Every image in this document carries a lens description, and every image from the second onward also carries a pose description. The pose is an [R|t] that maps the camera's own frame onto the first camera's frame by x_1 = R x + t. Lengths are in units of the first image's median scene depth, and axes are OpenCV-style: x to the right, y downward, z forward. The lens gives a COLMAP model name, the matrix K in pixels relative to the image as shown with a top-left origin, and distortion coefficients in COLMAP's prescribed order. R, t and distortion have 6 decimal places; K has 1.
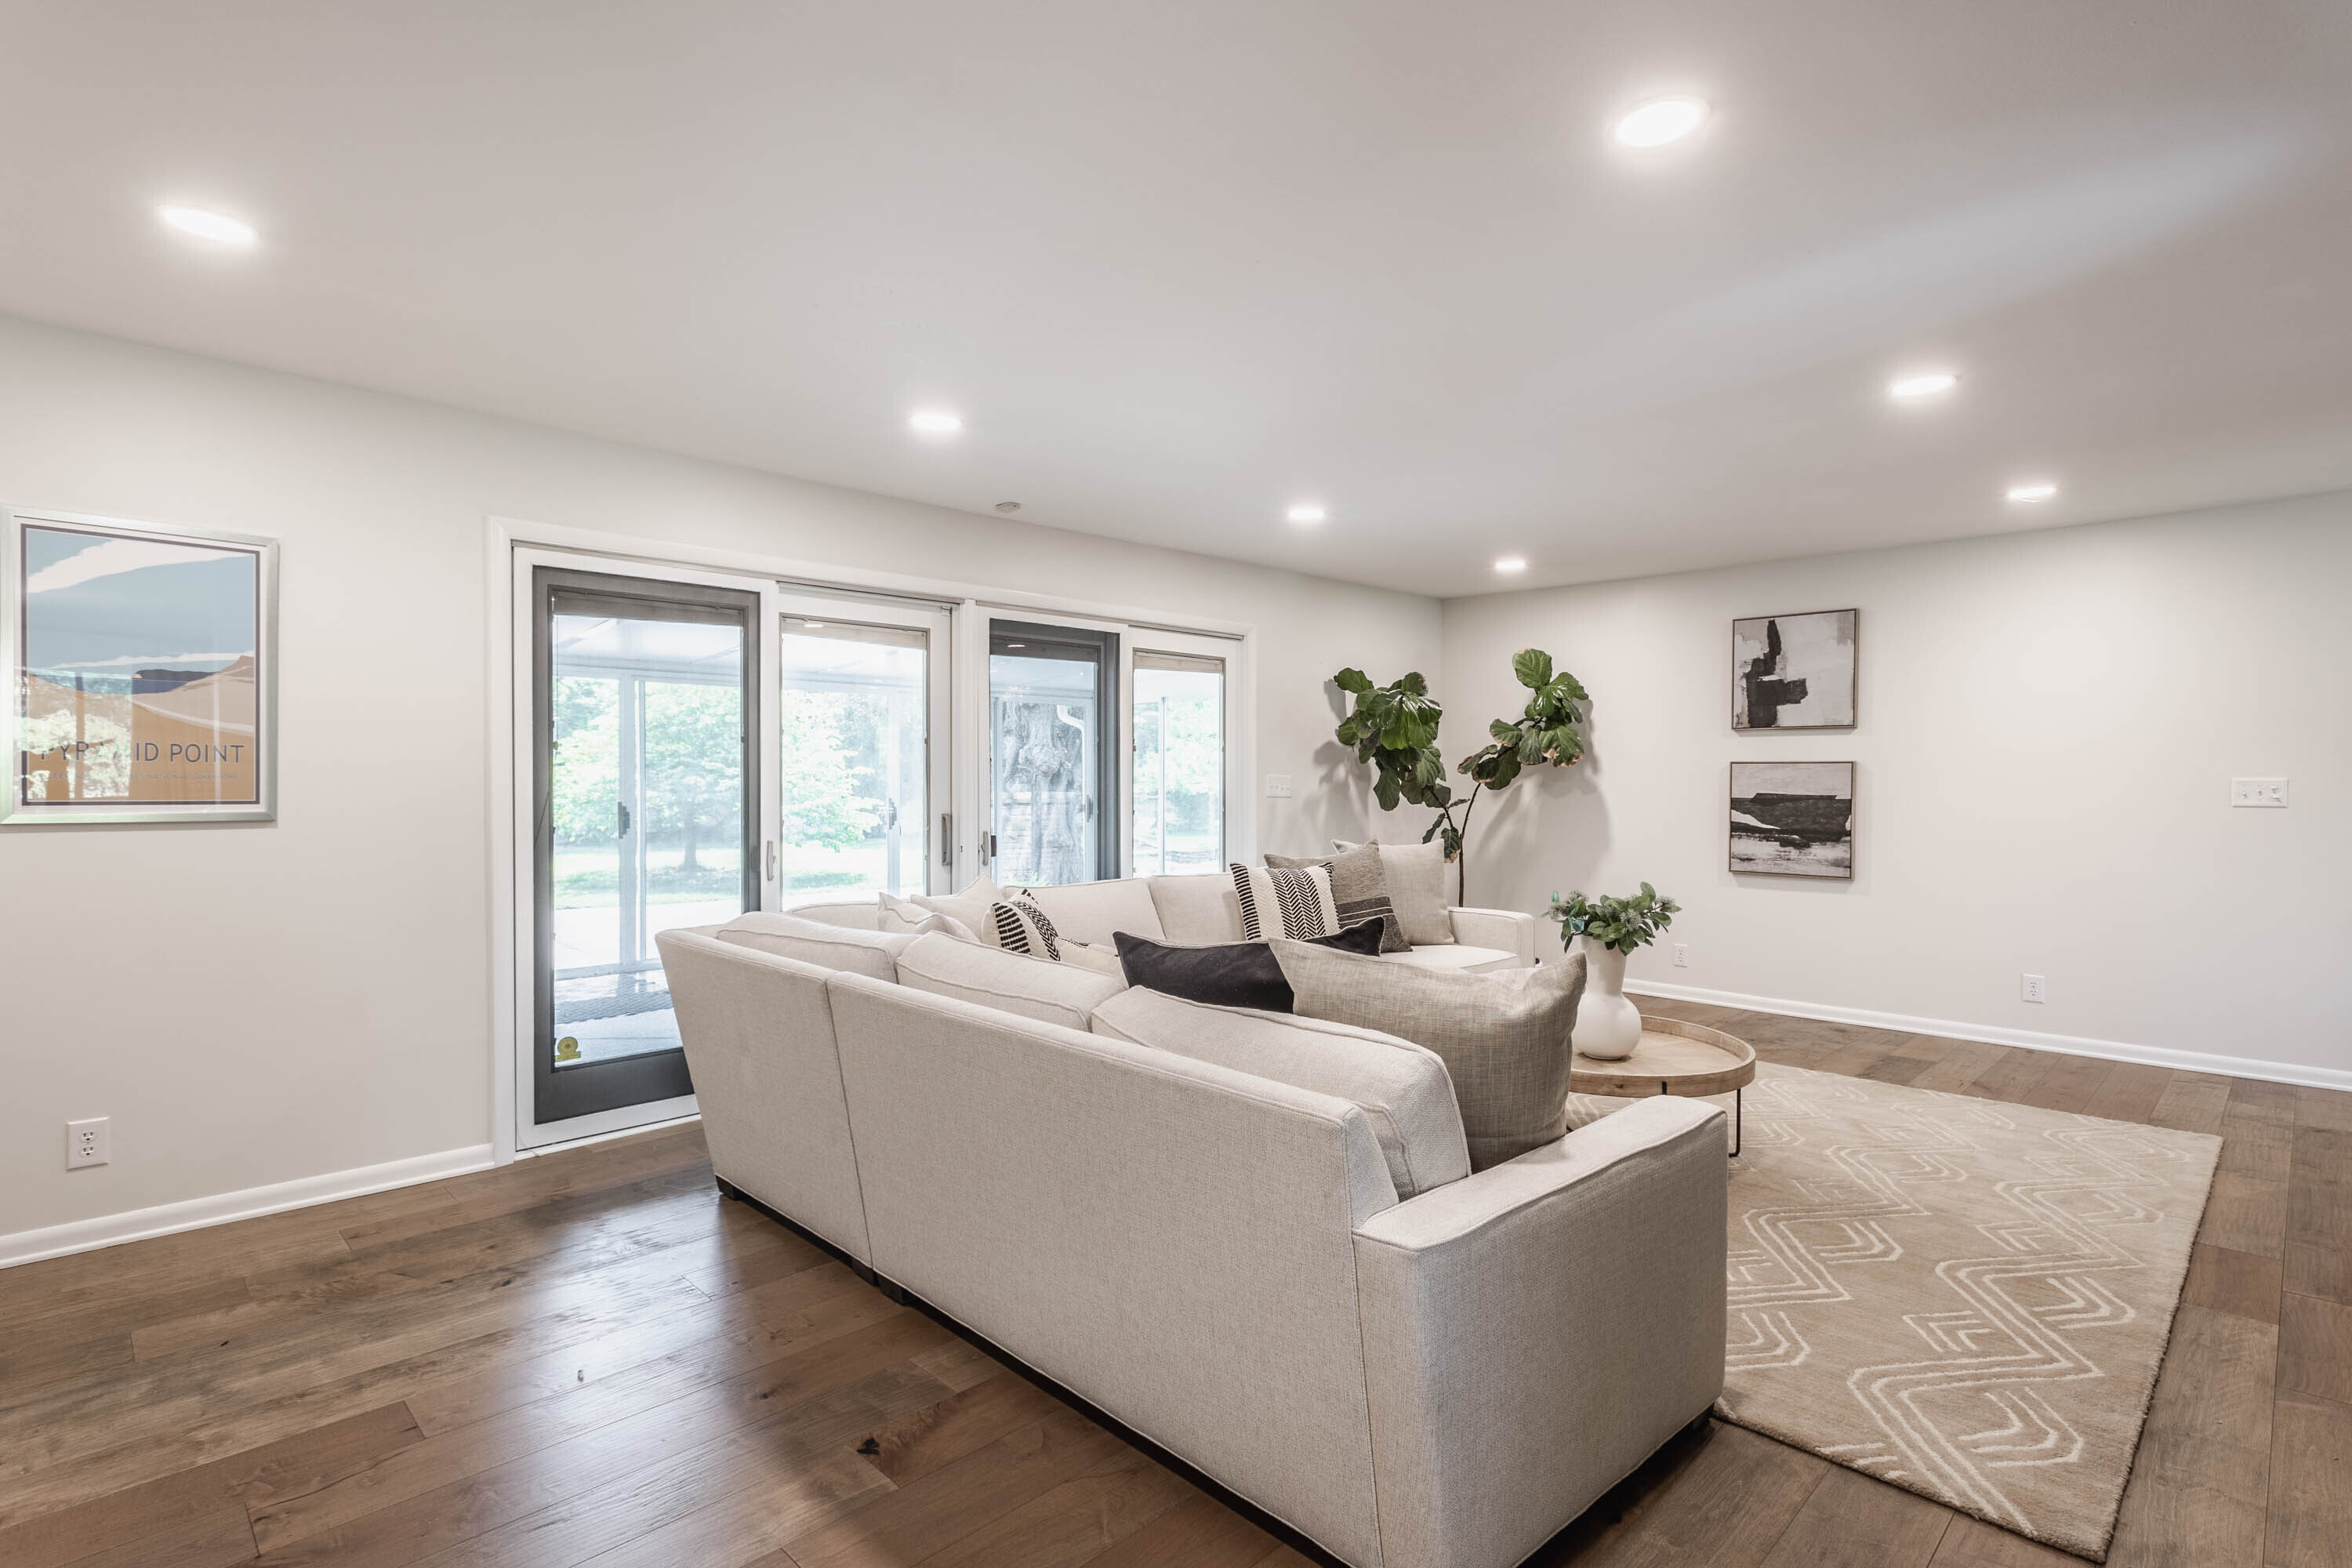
lens RADIAL K [[1139.1, 0, 1170.9], [0, 1139.1, 783.0], [0, 0, 1]] dist [-0.009425, 0.003618]
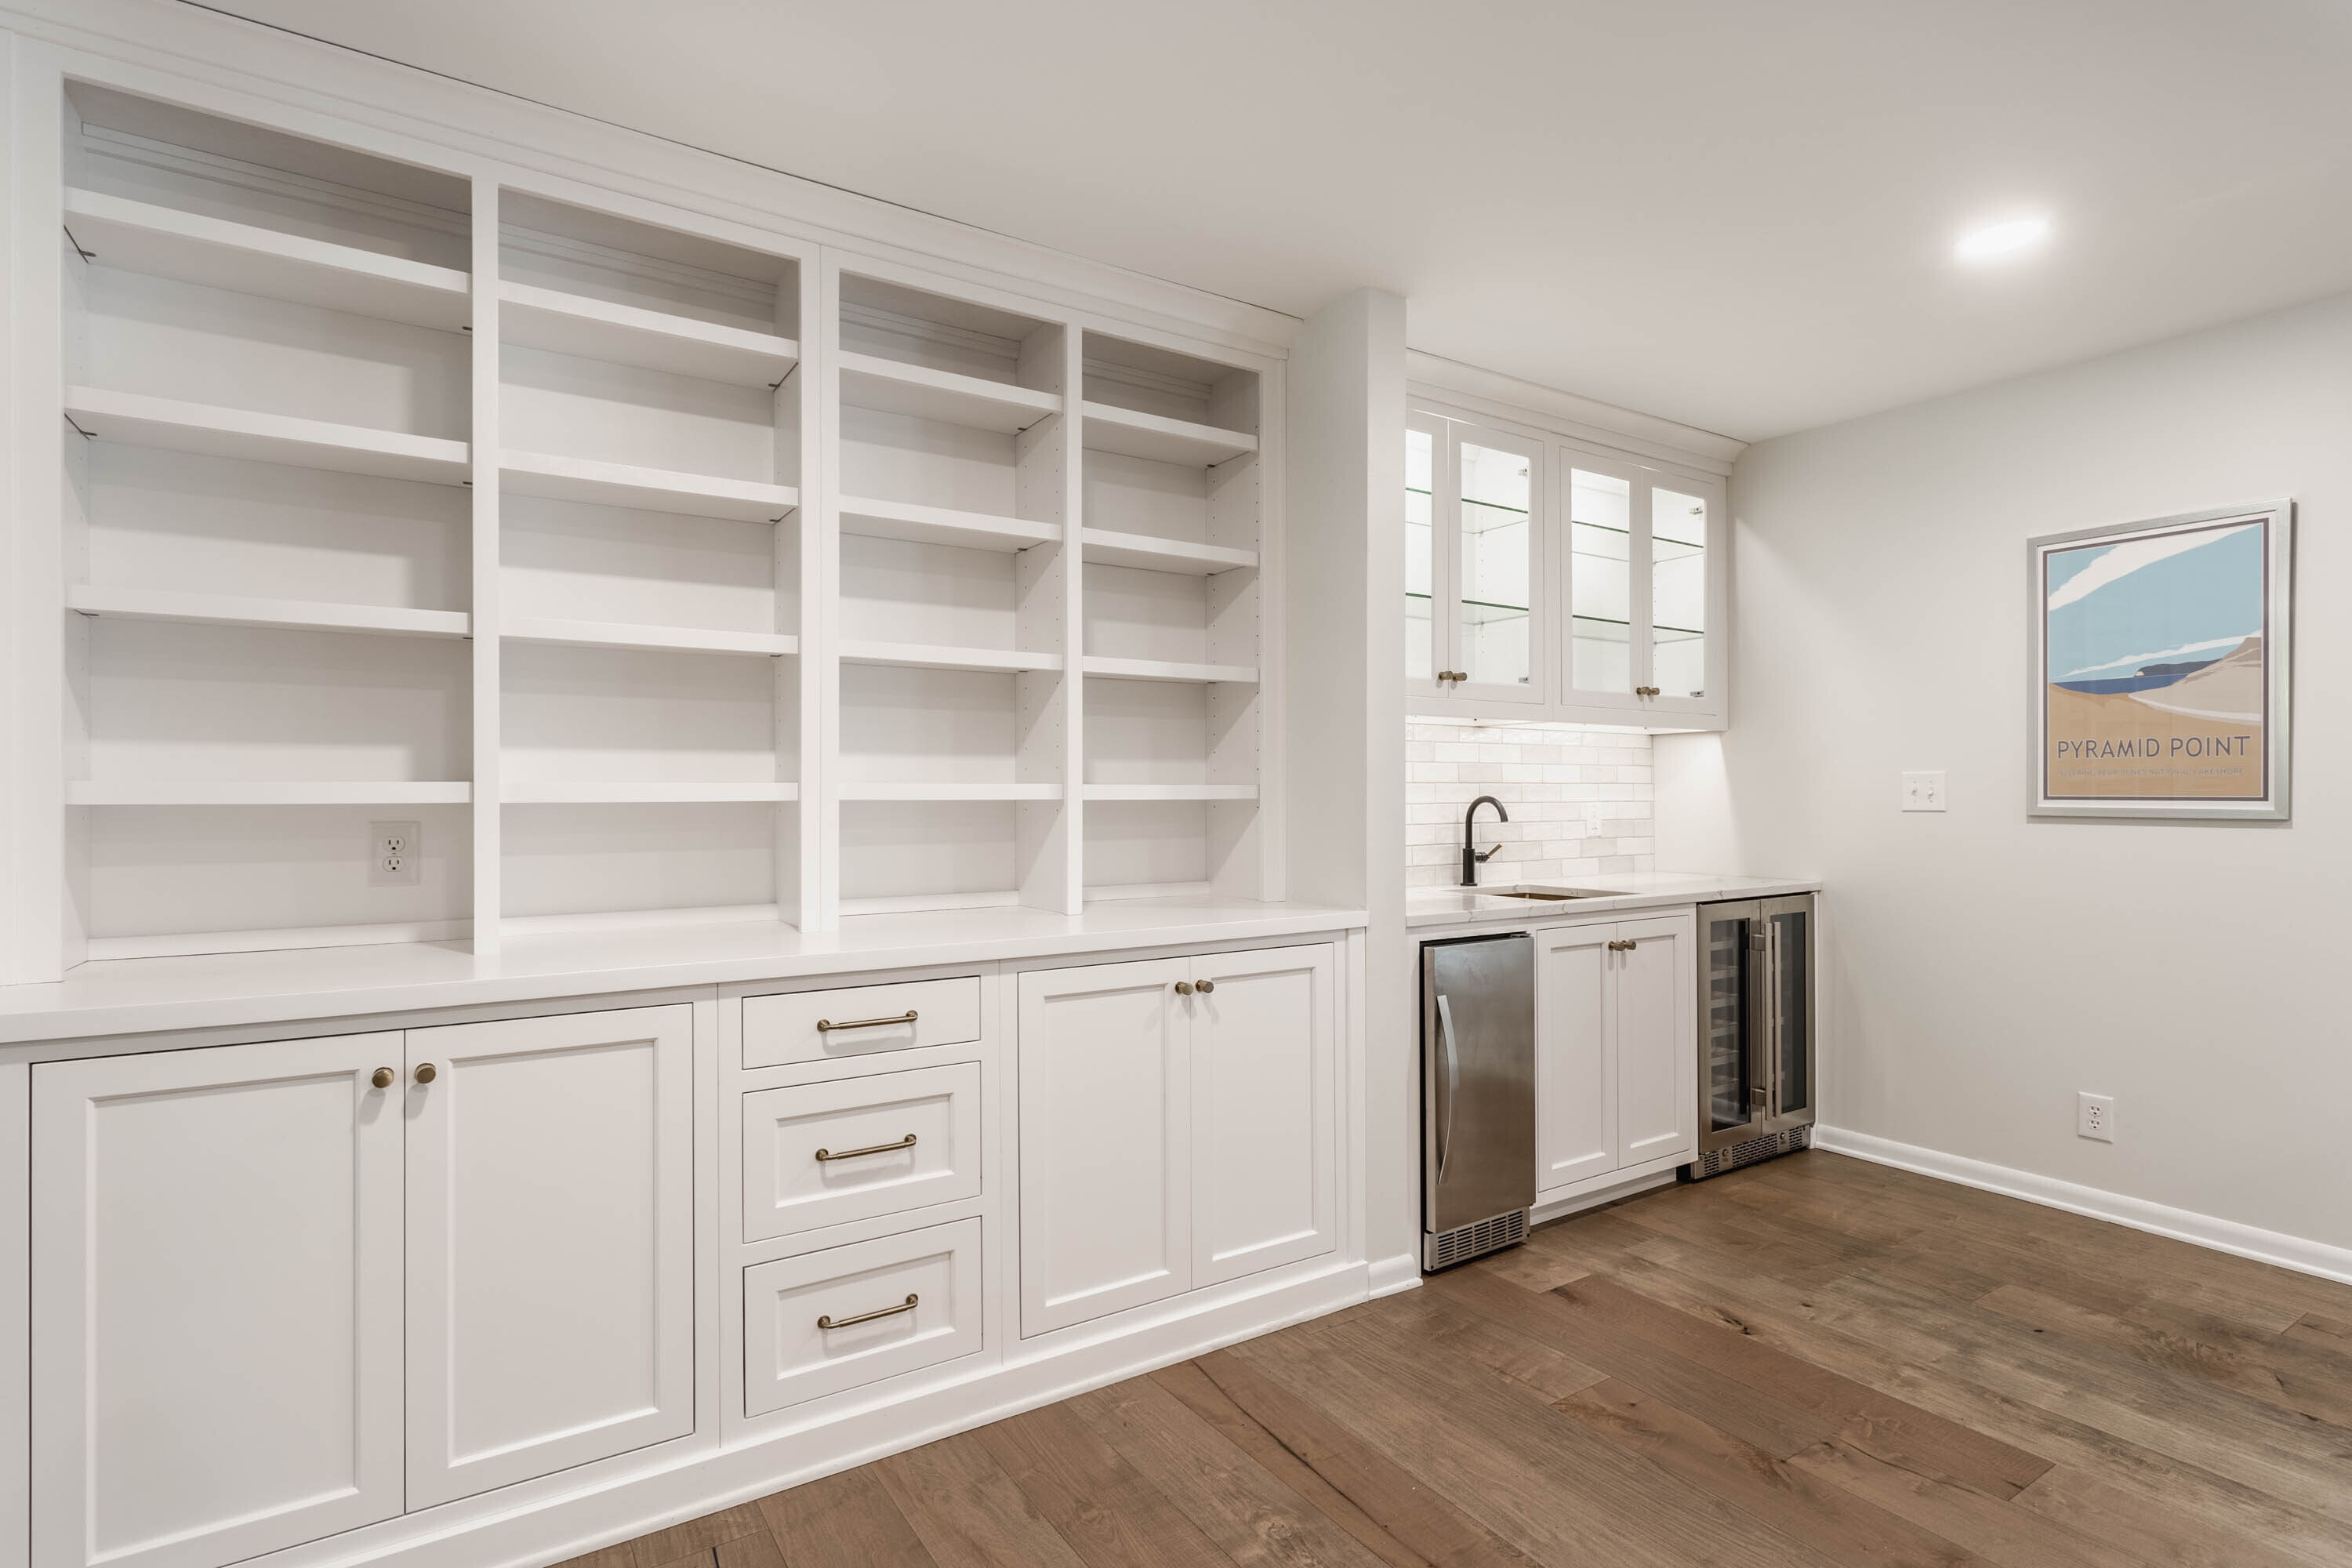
lens RADIAL K [[1139.1, 0, 1237.1], [0, 1139.1, 793.1], [0, 0, 1]] dist [-0.009425, 0.003618]
pose [[-0.158917, 0.002766, -0.987288, 0.211943], [0.000230, 0.999996, 0.002764, 0.009432], [0.987292, 0.000212, -0.158917, 0.350392]]
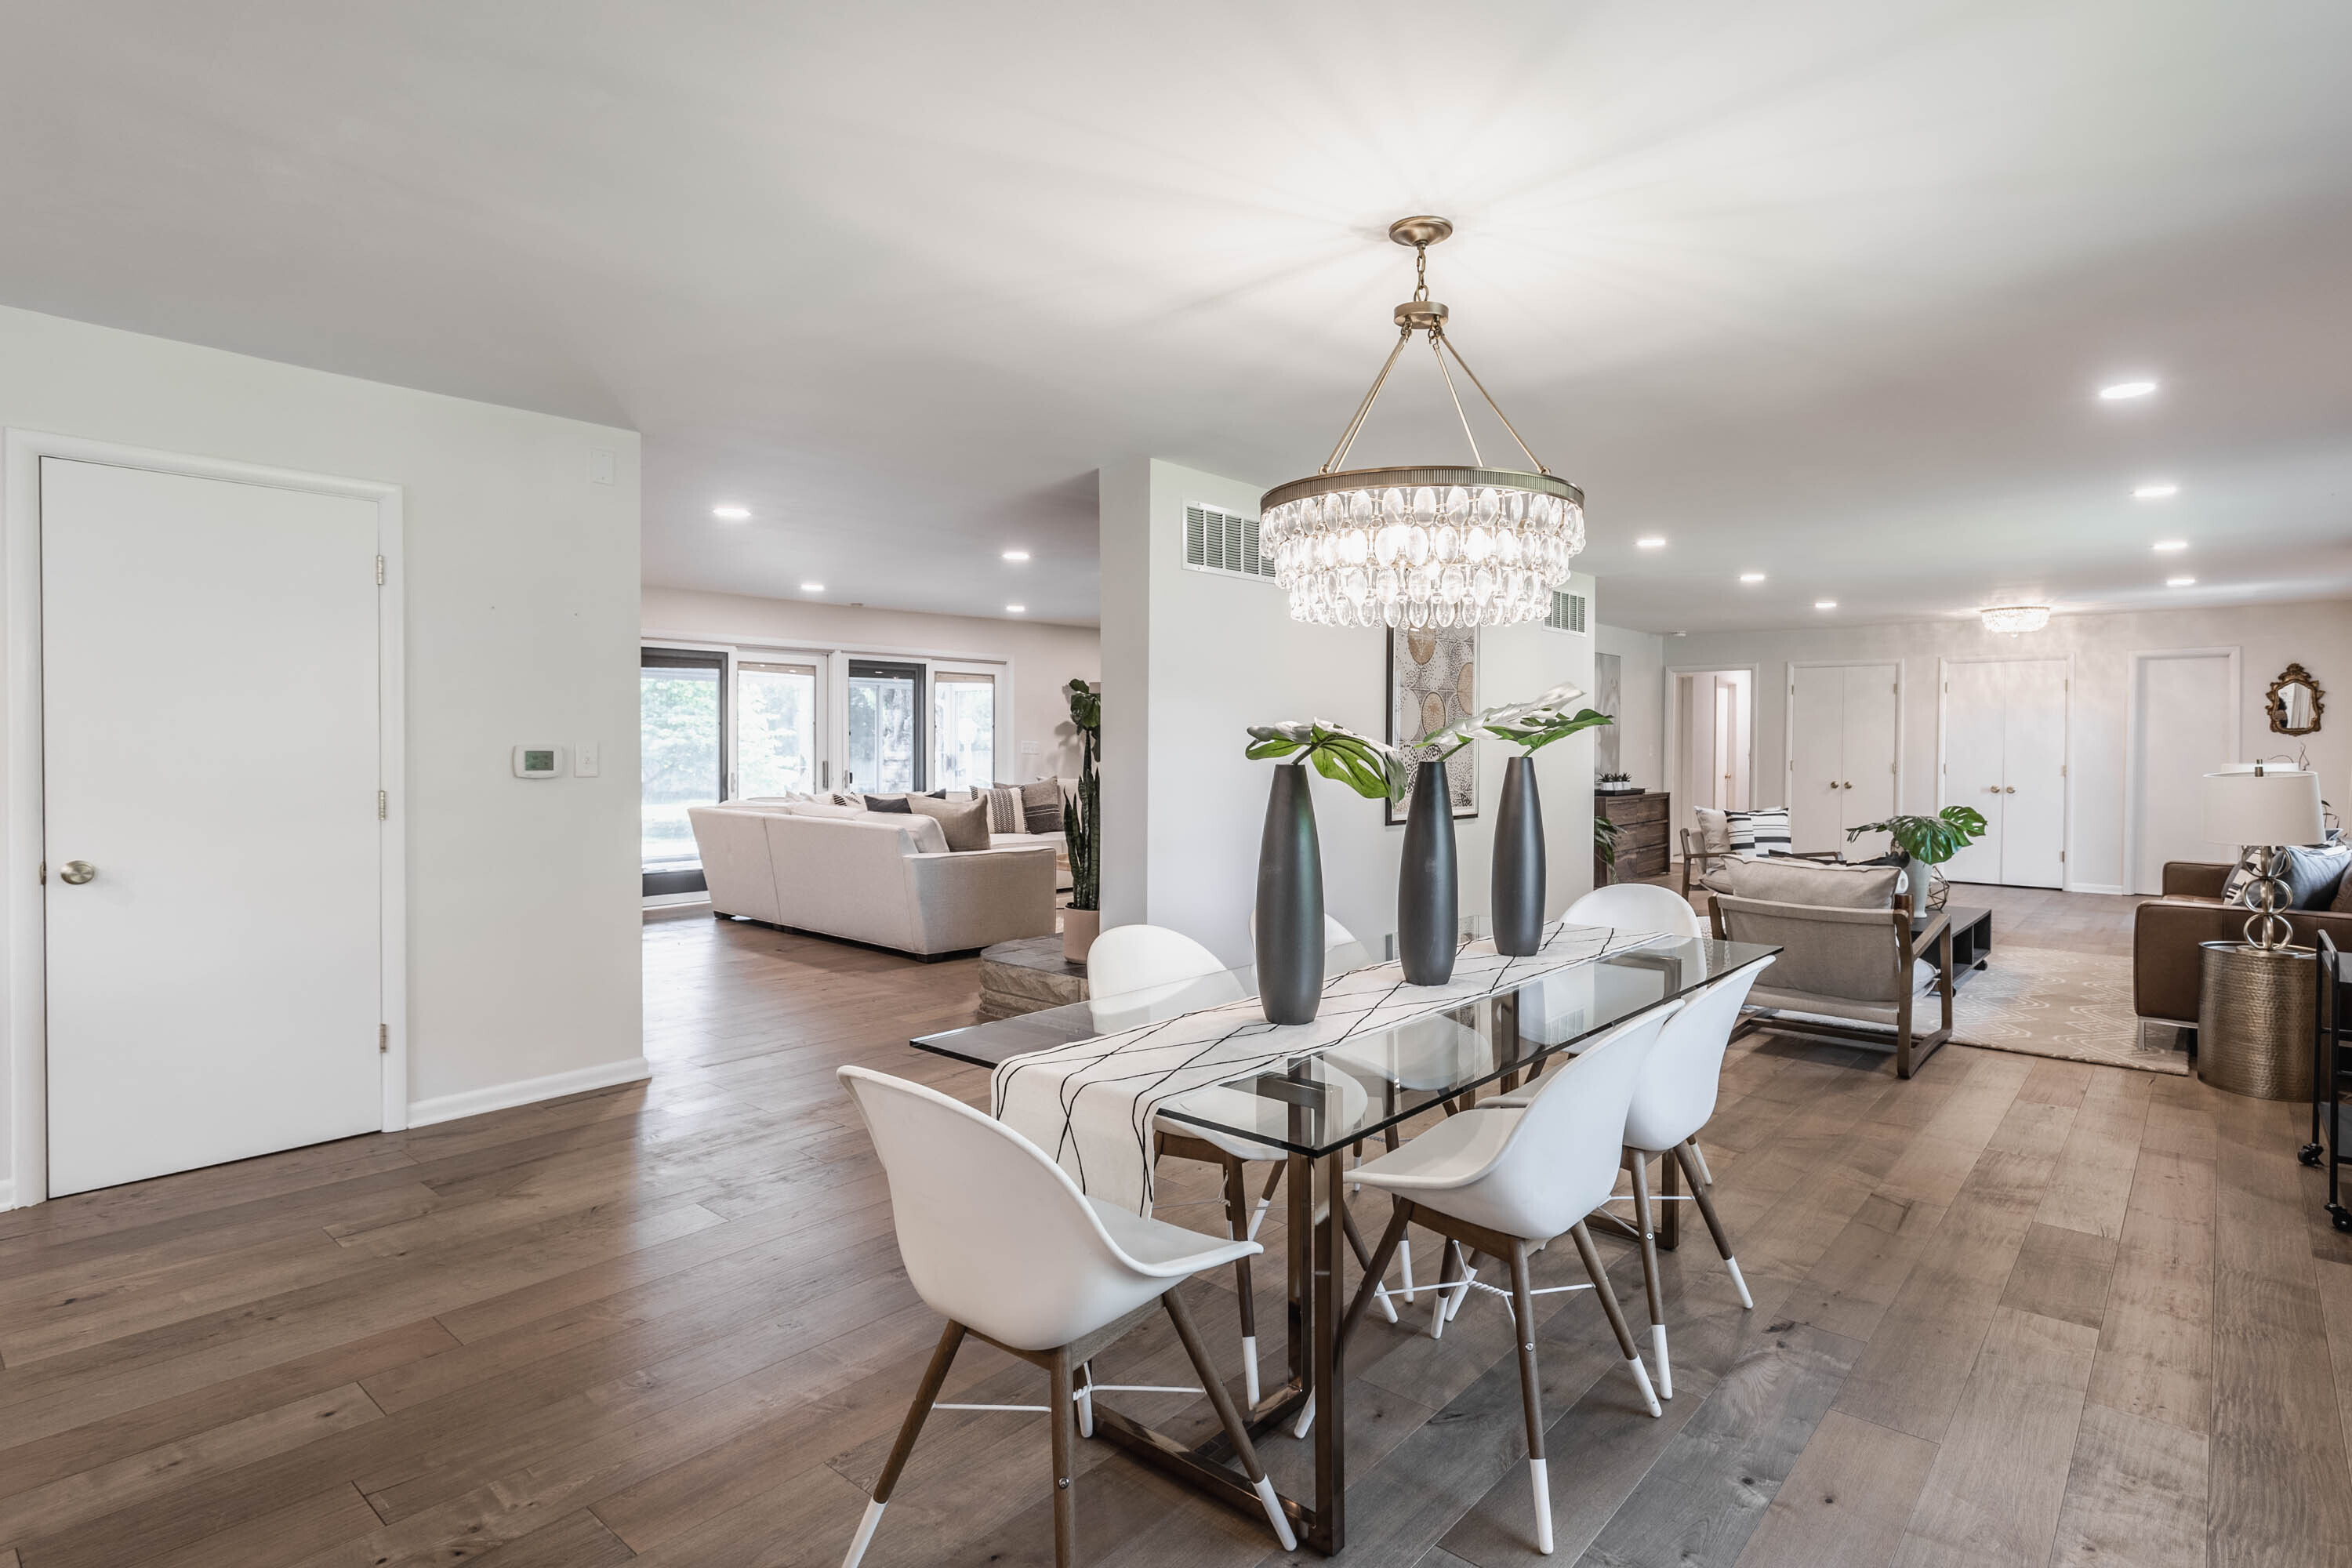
lens RADIAL K [[1139.1, 0, 1247.4], [0, 1139.1, 752.4], [0, 0, 1]] dist [-0.009425, 0.003618]
pose [[0.992777, 0.004457, 0.119888, 0.421591], [-0.005186, 0.999970, 0.005771, -0.003099], [-0.119859, -0.006351, 0.992771, -1.495448]]
